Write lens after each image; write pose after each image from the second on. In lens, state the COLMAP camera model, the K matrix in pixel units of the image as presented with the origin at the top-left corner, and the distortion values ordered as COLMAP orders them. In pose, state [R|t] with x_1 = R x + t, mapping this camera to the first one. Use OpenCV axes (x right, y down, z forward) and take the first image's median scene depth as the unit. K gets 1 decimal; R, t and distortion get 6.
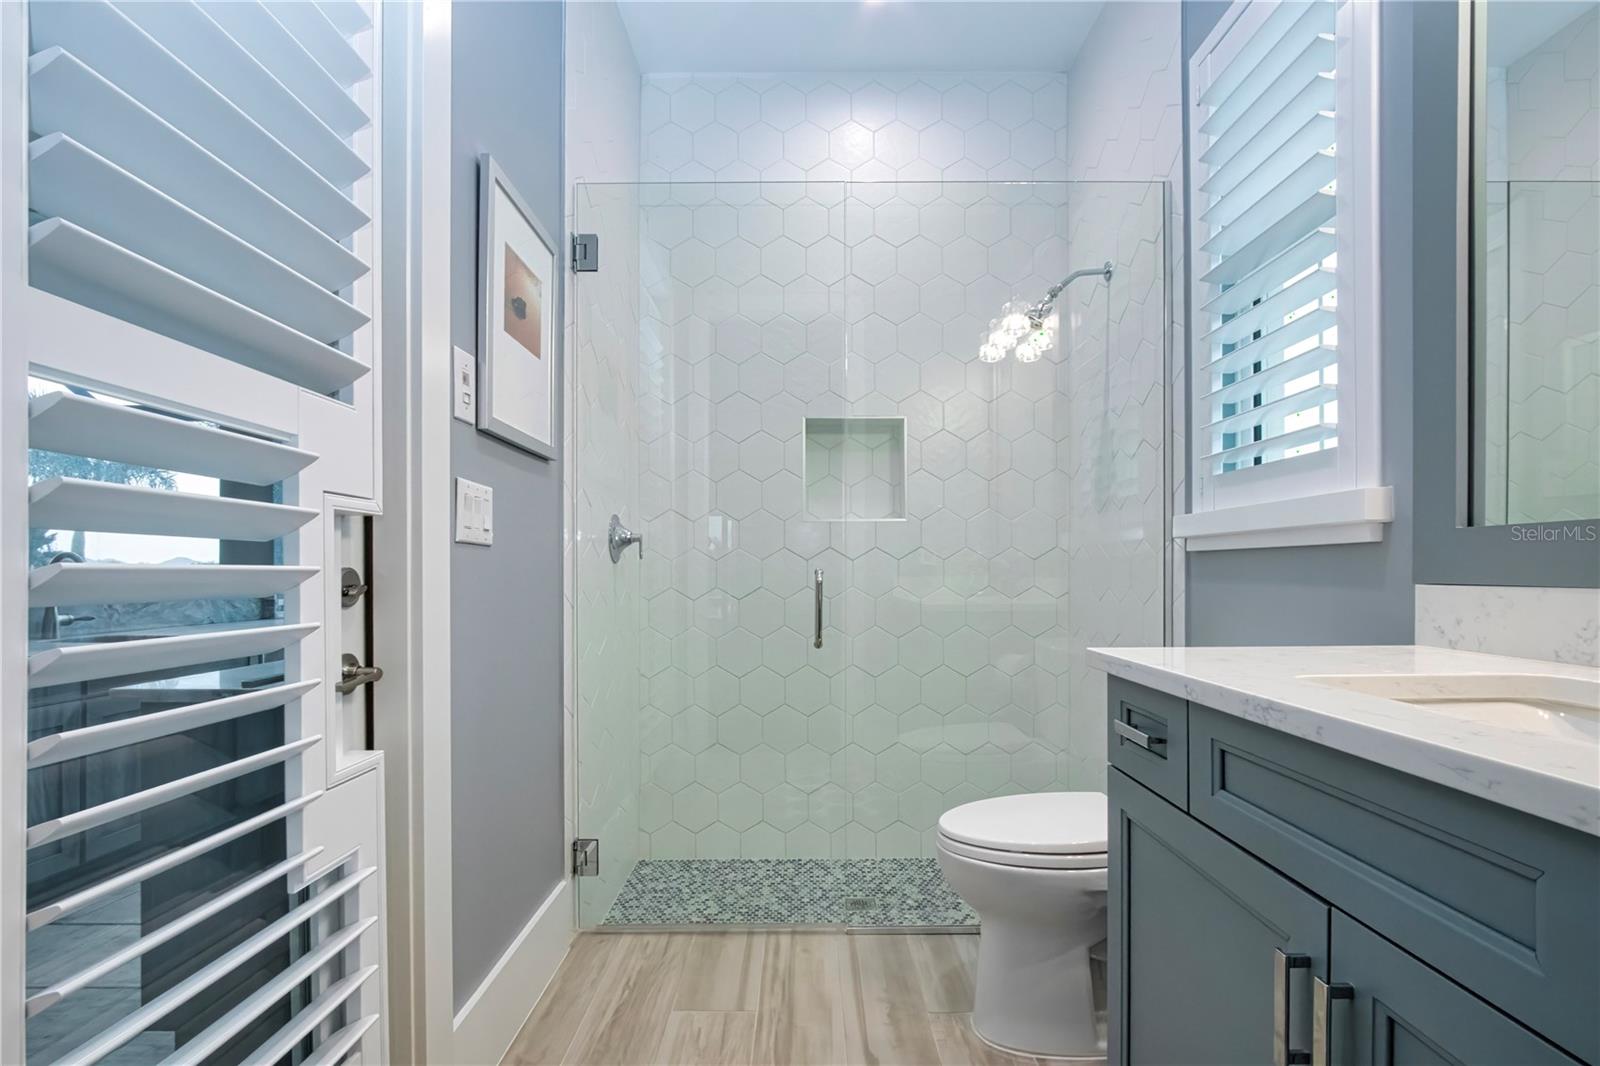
lens RADIAL K [[714.9, 0, 800.9], [0, 714.9, 578.2], [0, 0, 1]] dist [-0.009496, 0.000623]
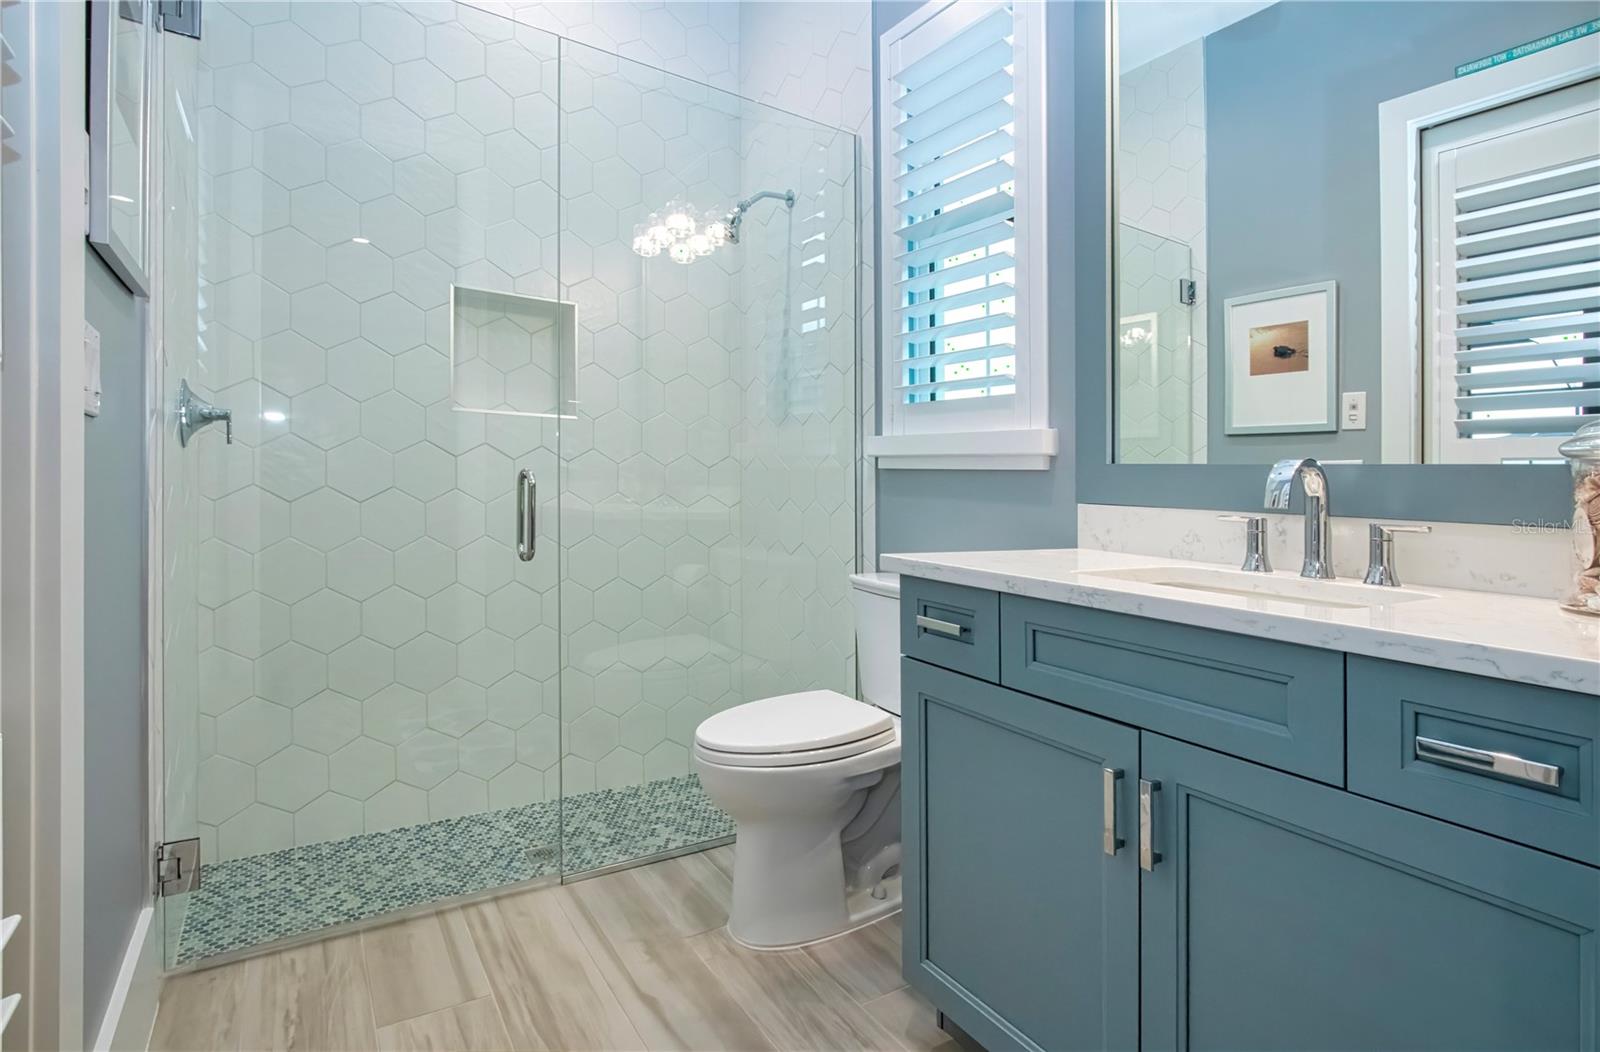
lens RADIAL K [[795.2, 0, 801.2], [0, 795.2, 466.2], [0, 0, 1]] dist [-0.002446, 0.001137]
pose [[0.837402, 0.045334, 0.544705, -0.241870], [-0.034113, 0.998947, -0.030695, 0.001339], [-0.545523, 0.007122, 0.838066, 0.009390]]
